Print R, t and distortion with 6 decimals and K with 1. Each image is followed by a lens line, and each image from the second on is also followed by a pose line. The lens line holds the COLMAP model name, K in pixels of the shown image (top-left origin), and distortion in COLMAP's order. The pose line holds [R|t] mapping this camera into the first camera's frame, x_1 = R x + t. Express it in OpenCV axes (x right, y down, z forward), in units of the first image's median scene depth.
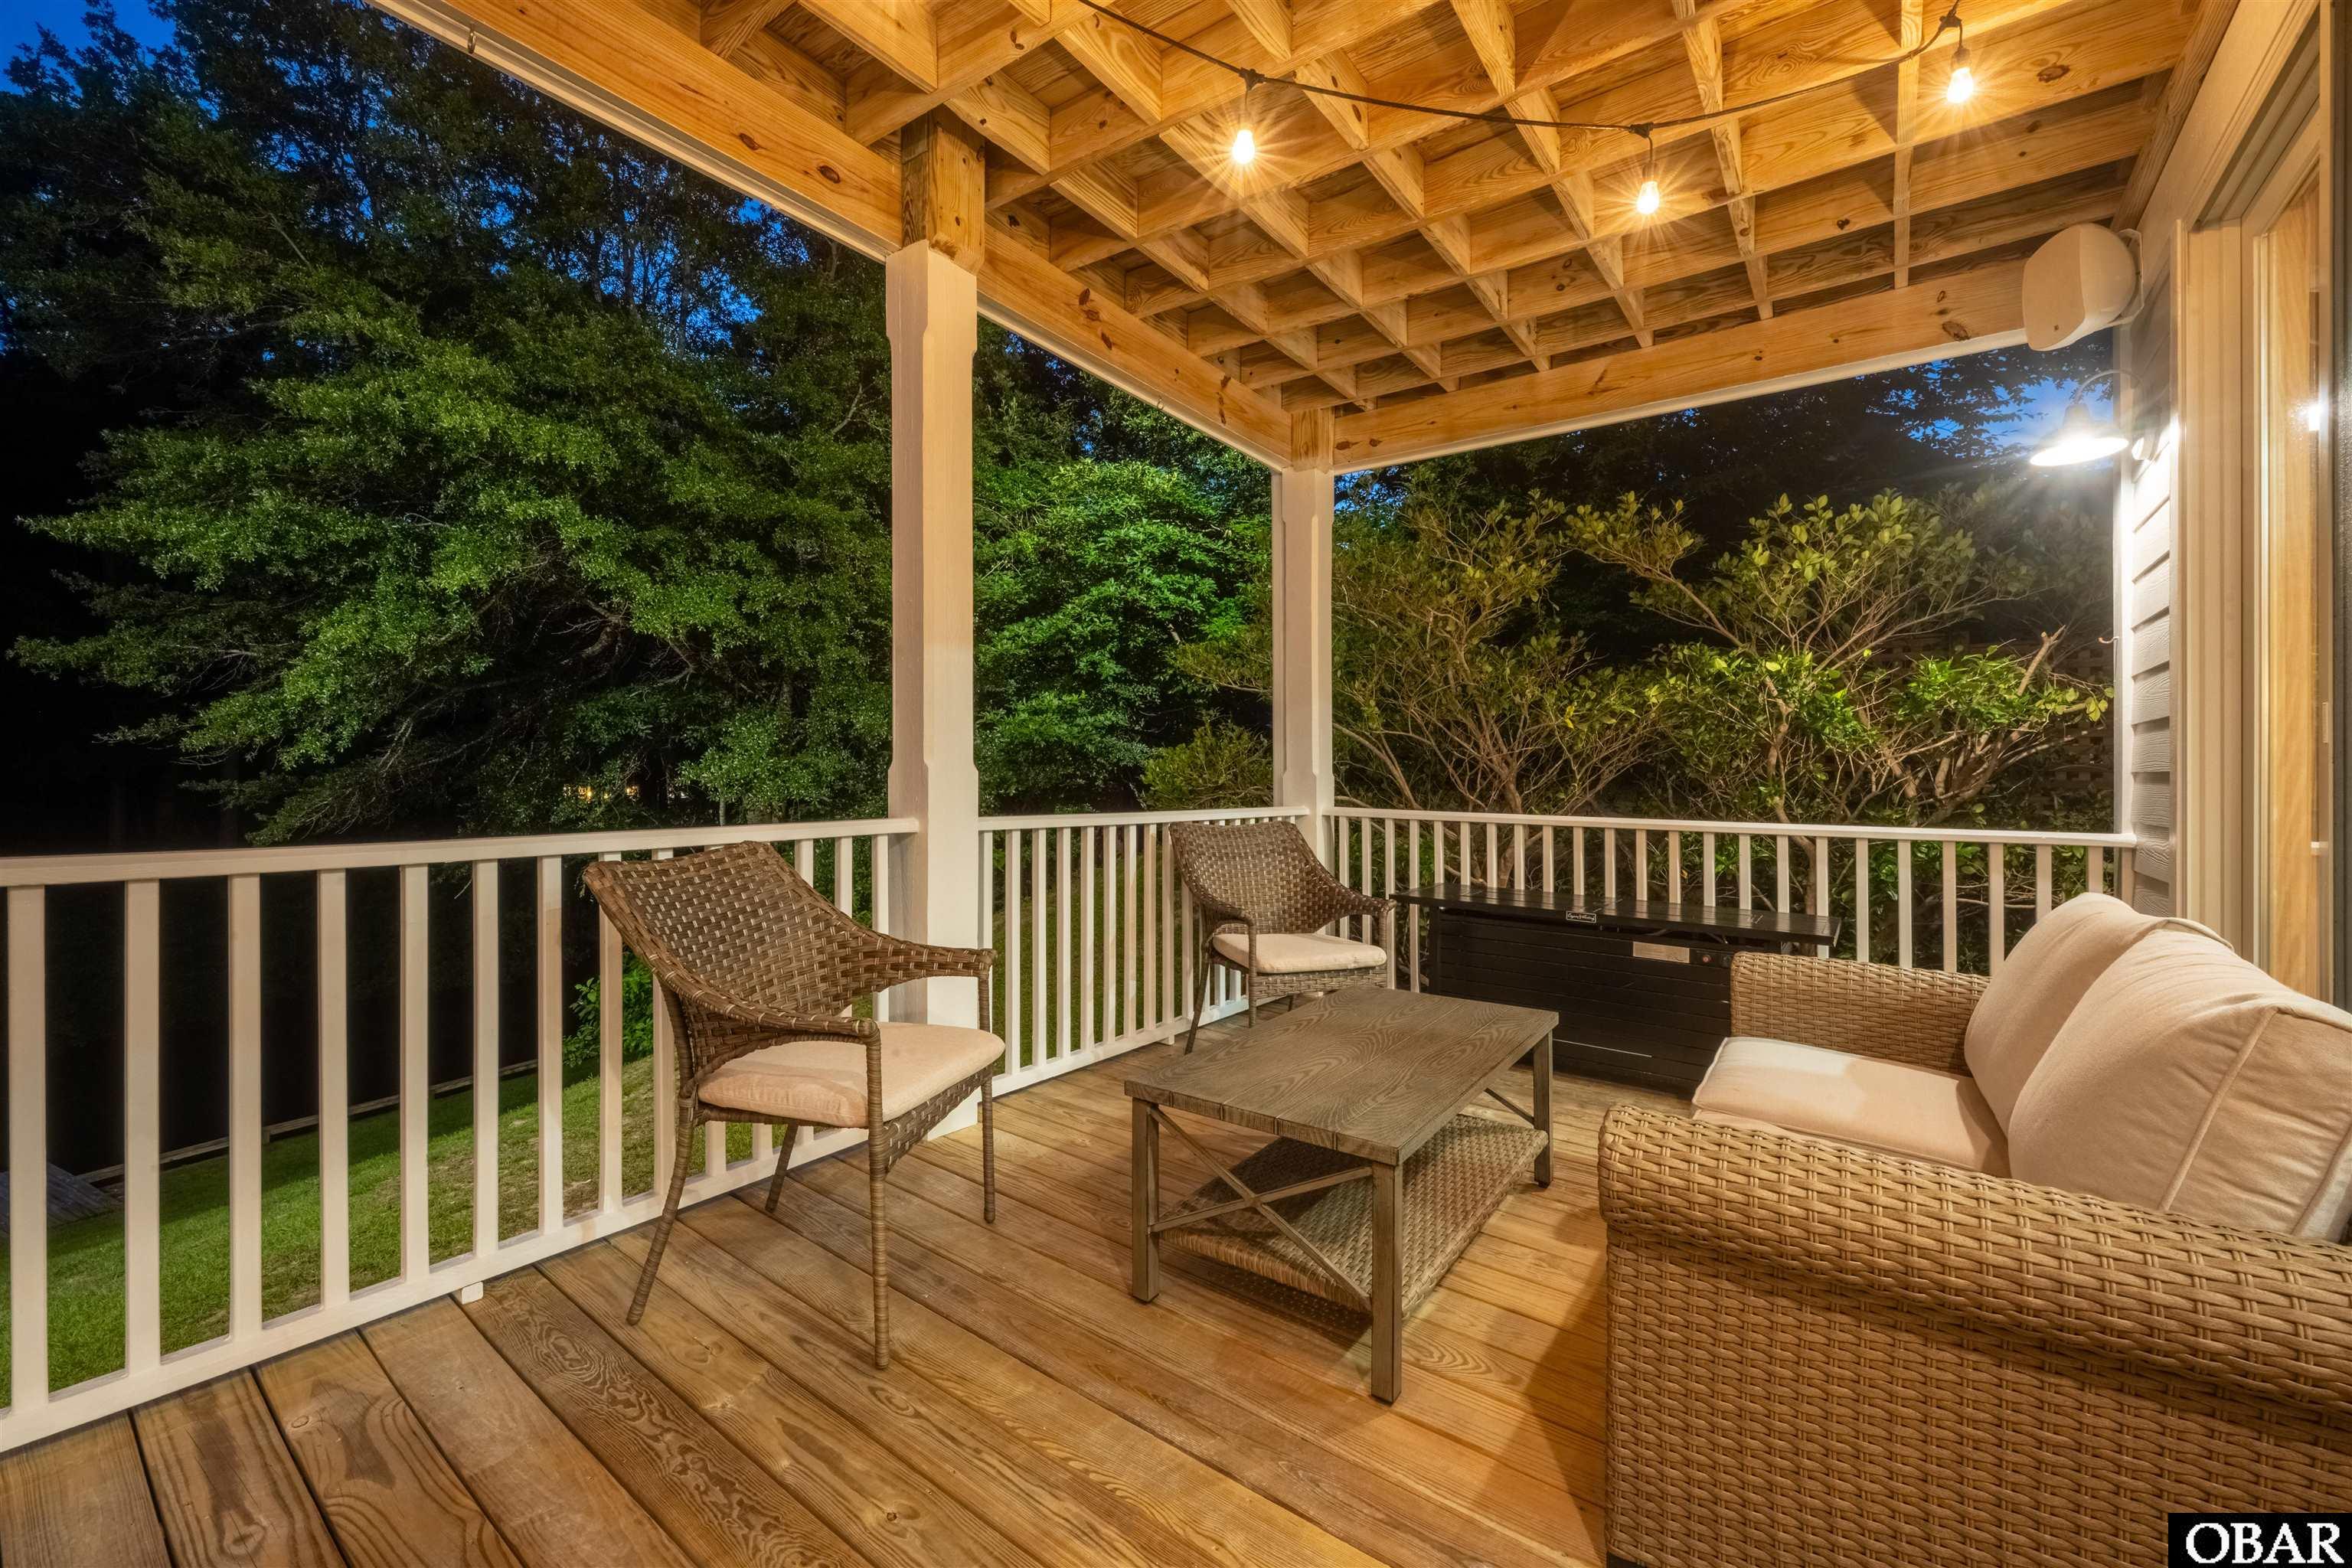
lens RADIAL K [[949.9, 0, 1188.1], [0, 949.9, 760.0], [0, 0, 1]] dist [0.083630, -0.026347]
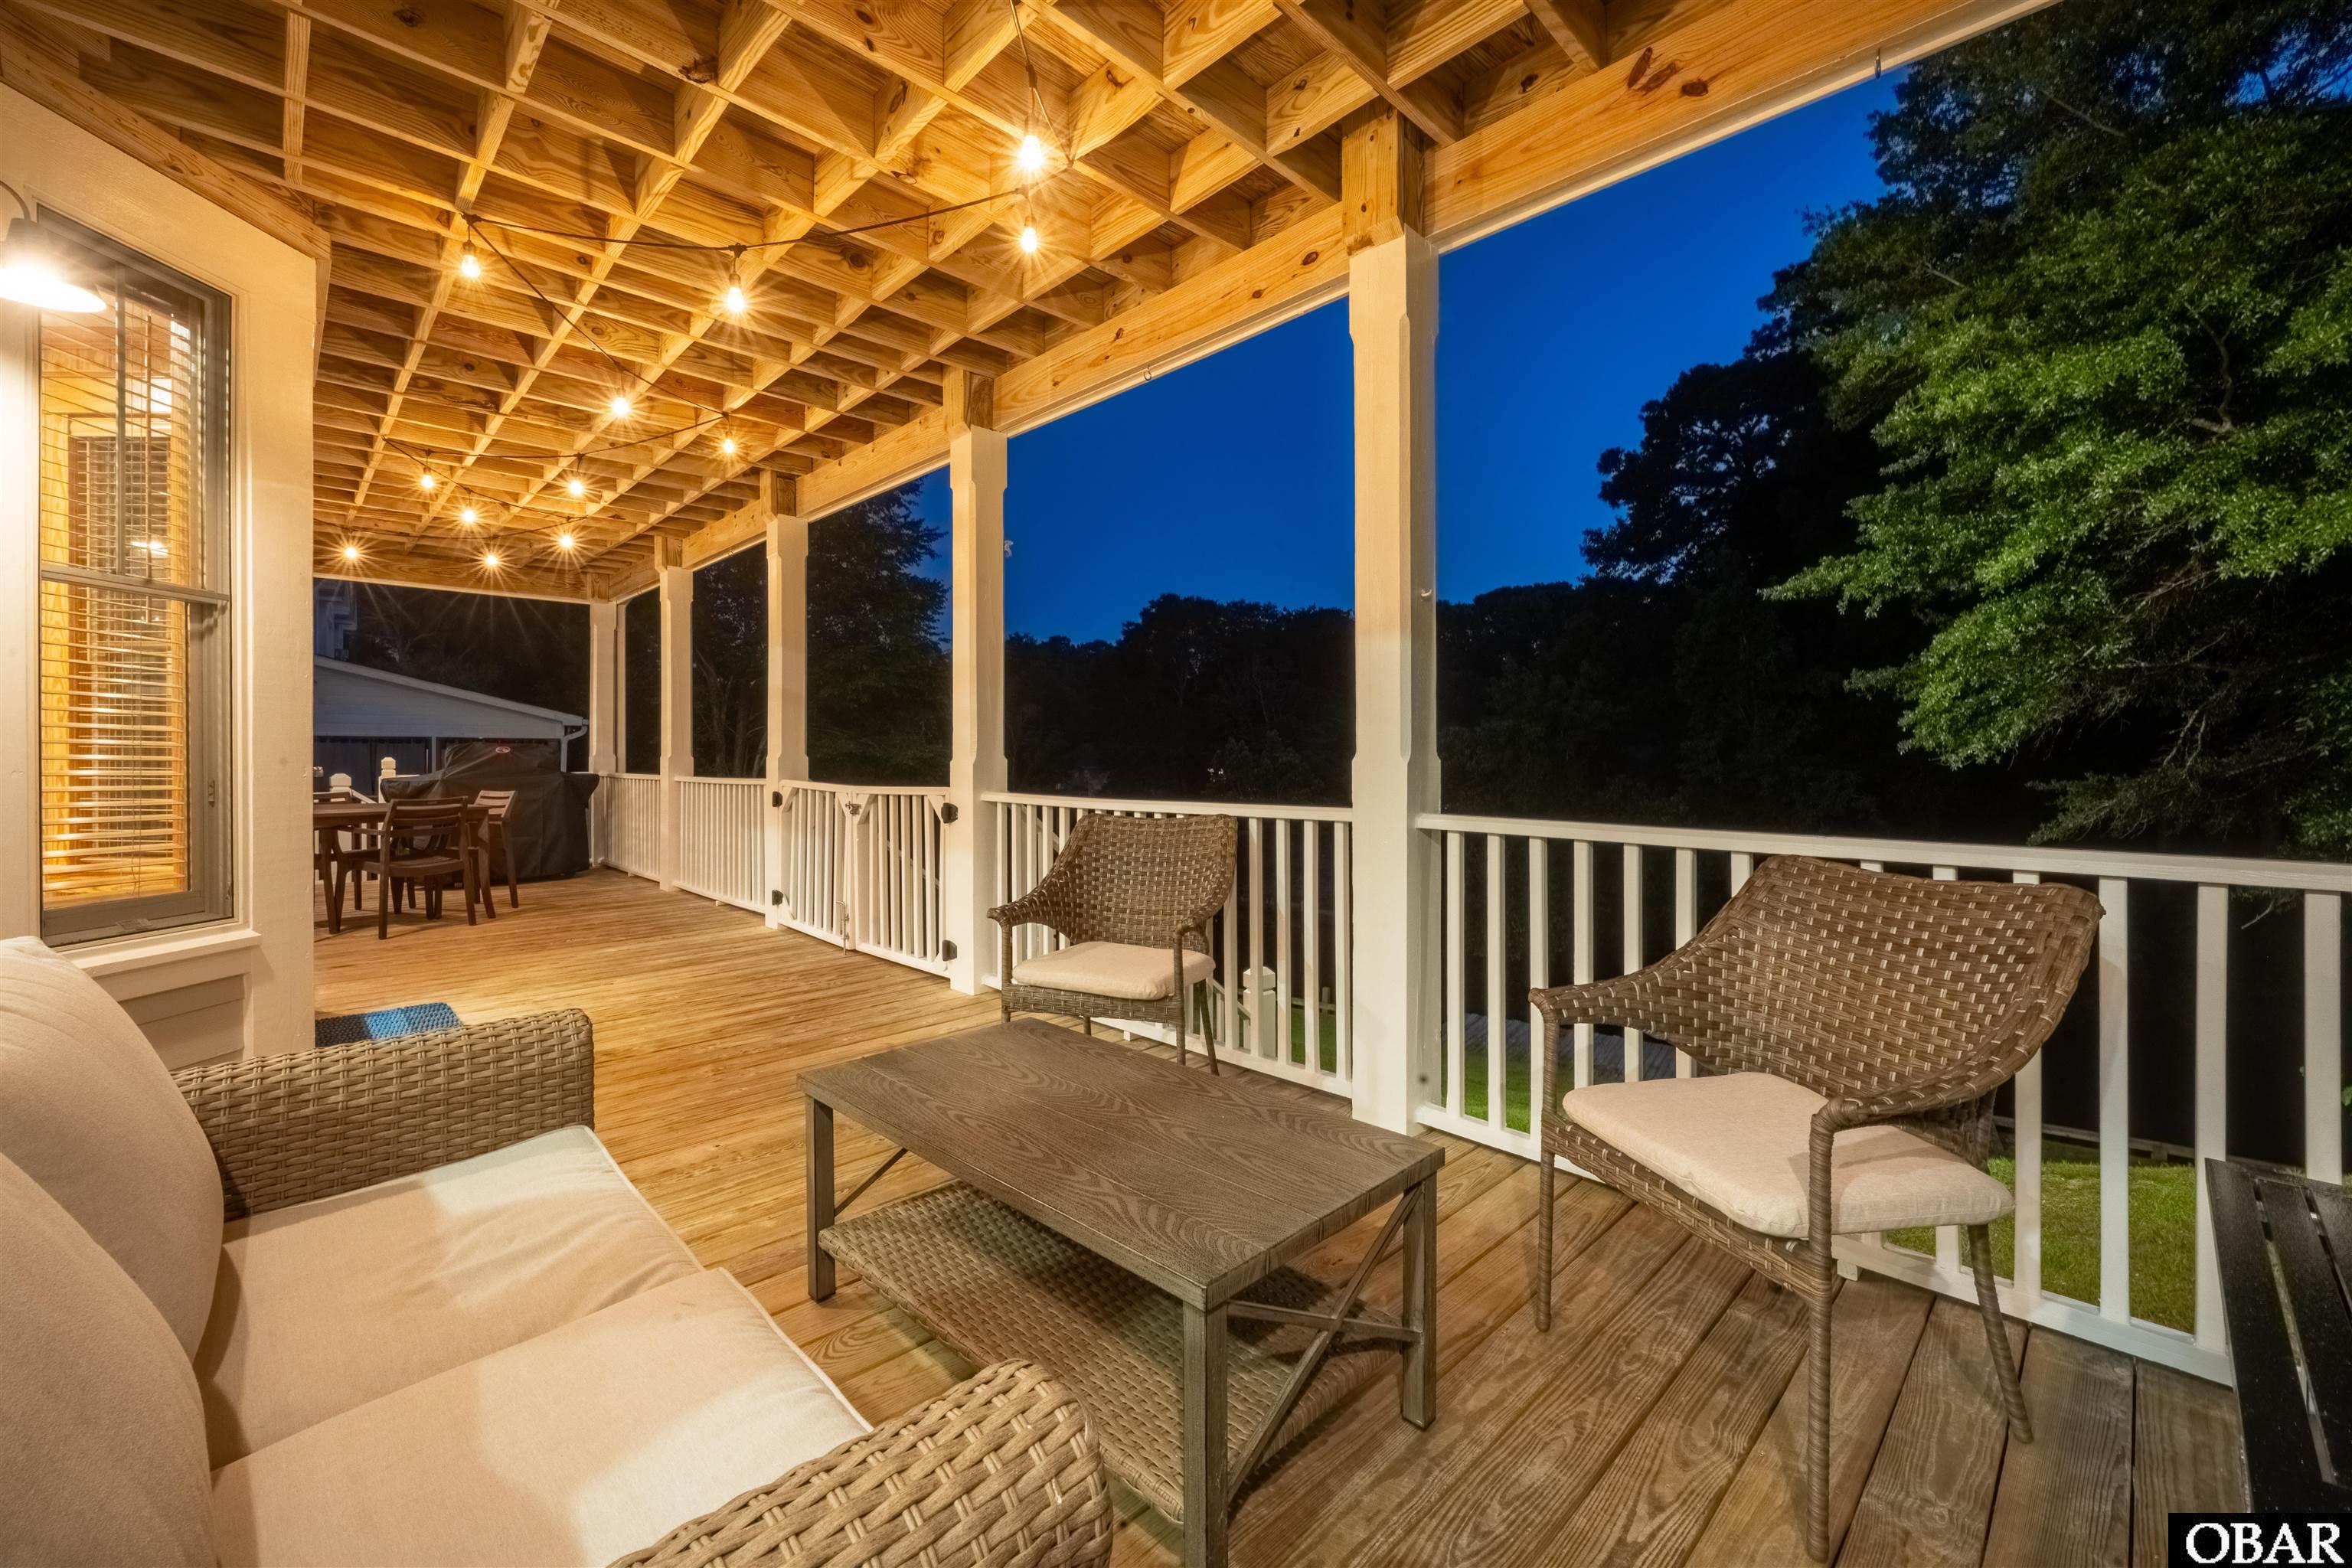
lens RADIAL K [[949.9, 0, 1188.1], [0, 949.9, 760.0], [0, 0, 1]] dist [0.083630, -0.026347]
pose [[-0.133227, -0.007657, -0.991056, 1.038424], [0.001408, 0.999968, -0.007915, 0.021351], [0.991085, -0.002450, -0.133212, 1.294556]]
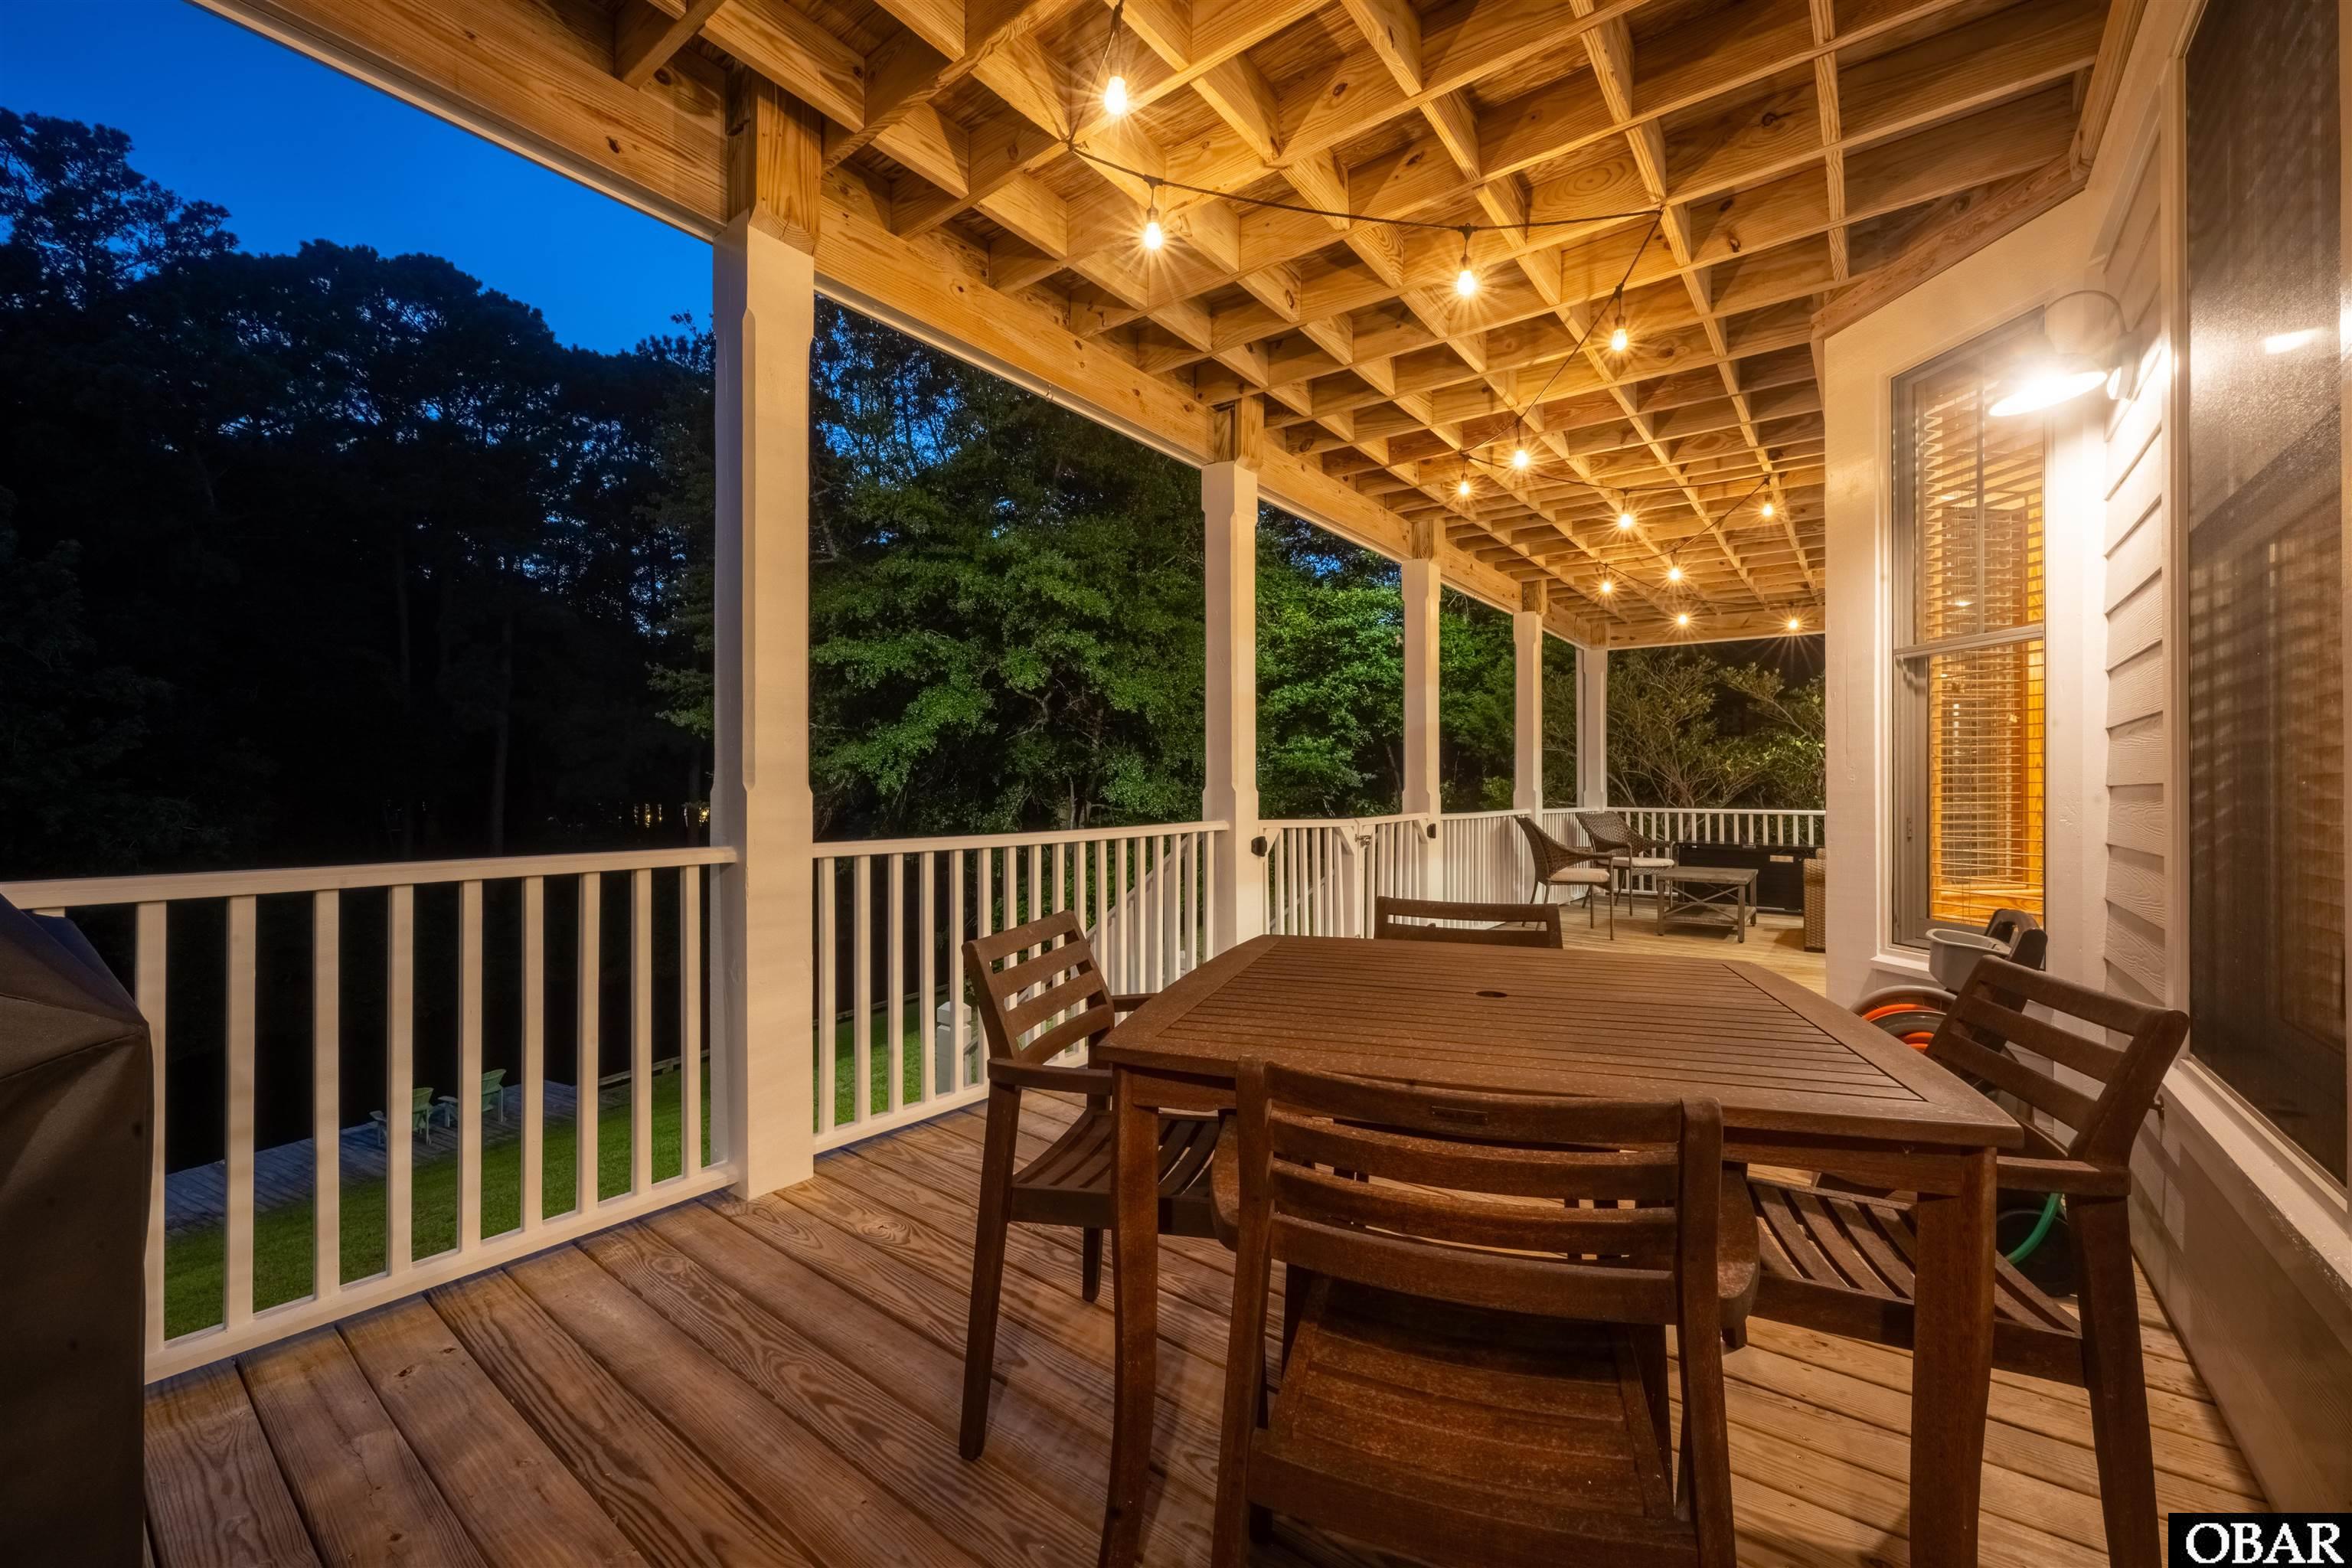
lens RADIAL K [[953.0, 0, 1093.4], [0, 953.0, 784.7], [0, 0, 1]] dist [-0.002322, -0.000110]
pose [[0.998865, -0.012943, -0.045831, -0.264871], [0.013277, 0.999887, 0.006983, -0.008210], [0.045735, -0.007584, 0.998925, -0.346451]]
